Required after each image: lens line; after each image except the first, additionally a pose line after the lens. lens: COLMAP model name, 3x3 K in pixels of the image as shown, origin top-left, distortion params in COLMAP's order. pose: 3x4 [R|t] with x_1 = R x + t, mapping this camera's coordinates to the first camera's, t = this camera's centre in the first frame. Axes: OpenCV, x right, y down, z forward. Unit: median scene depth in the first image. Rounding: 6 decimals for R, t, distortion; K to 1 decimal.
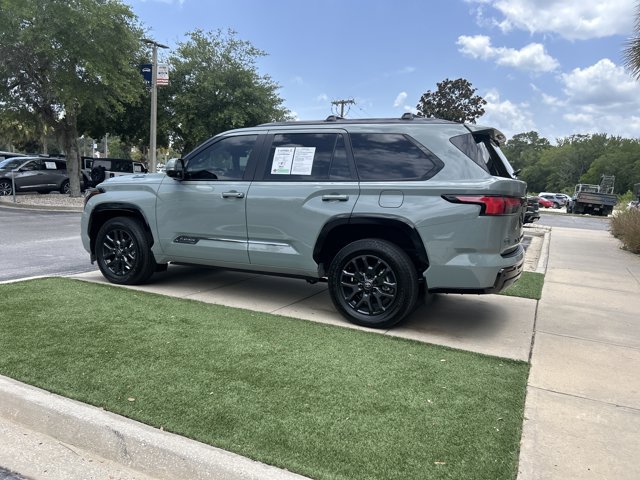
lens RADIAL K [[482.3, 0, 321.2], [0, 482.3, 239.1], [0, 0, 1]] dist [0.044650, -0.042605]
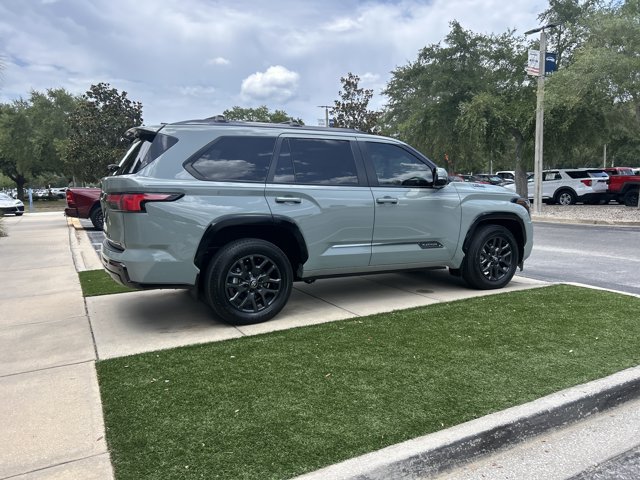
lens RADIAL K [[482.3, 0, 324.1], [0, 482.3, 238.1], [0, 0, 1]] dist [0.044650, -0.042605]
pose [[-0.588101, 0.052379, -0.807090, 0.935496], [-0.109216, 0.983617, 0.143418, -0.181639], [0.801380, 0.172491, -0.572745, 1.895557]]
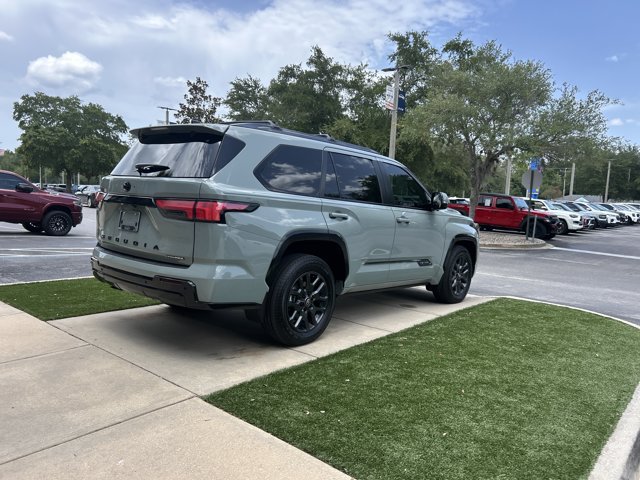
lens RADIAL K [[482.3, 0, 323.6], [0, 482.3, 244.2], [0, 0, 1]] dist [0.044650, -0.042605]
pose [[-0.240747, 0.030194, -0.970118, 1.118590], [-0.180591, 0.980669, 0.075338, -0.122490], [0.953639, 0.193332, -0.230640, 1.478683]]
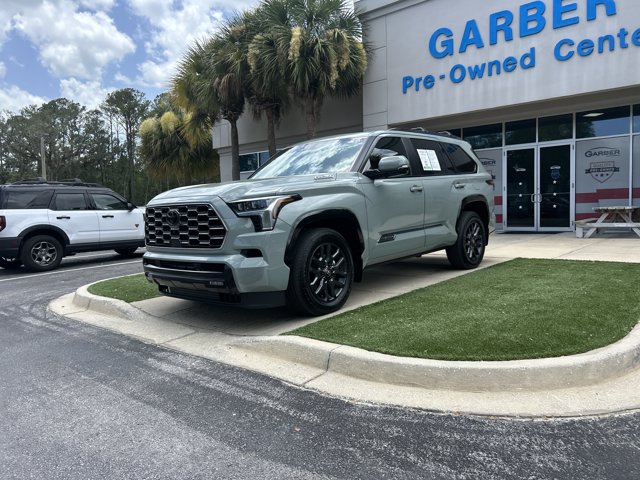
lens RADIAL K [[482.3, 0, 326.7], [0, 482.3, 235.8], [0, 0, 1]] dist [0.044650, -0.042605]
pose [[0.254745, -0.122658, 0.959198, -1.370189], [0.166787, 0.982631, 0.081359, -0.113055], [-0.952516, 0.139256, 0.270778, 0.927170]]
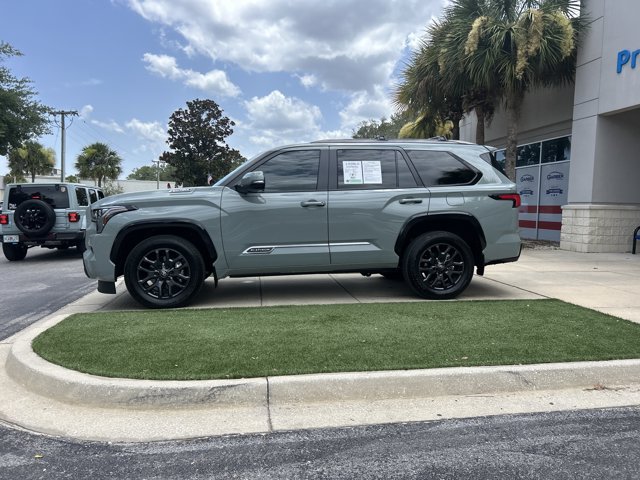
lens RADIAL K [[482.3, 0, 325.2], [0, 482.3, 238.1], [0, 0, 1]] dist [0.044650, -0.042605]
pose [[0.823676, -0.080591, 0.561304, -0.796142], [0.101753, 0.994789, -0.006485, -0.003868], [-0.557856, 0.062456, 0.827584, 0.085458]]
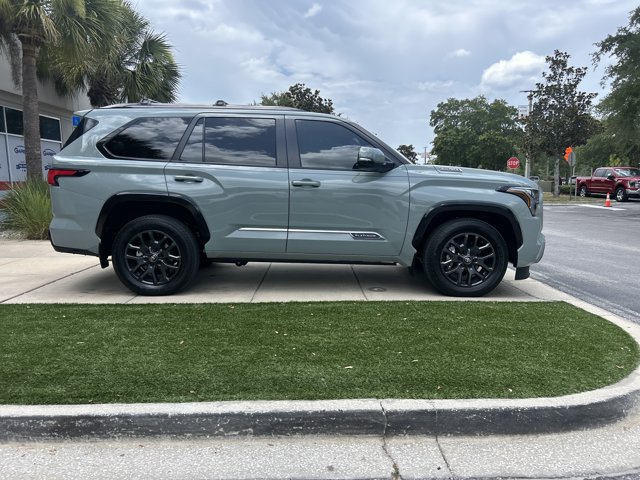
lens RADIAL K [[482.3, 0, 325.1], [0, 482.3, 246.1], [0, 0, 1]] dist [0.044650, -0.042605]
pose [[-0.887429, 0.013852, -0.460736, 0.411044], [-0.097526, 0.971277, 0.217048, -0.218057], [0.450509, 0.237548, -0.860588, 2.270348]]
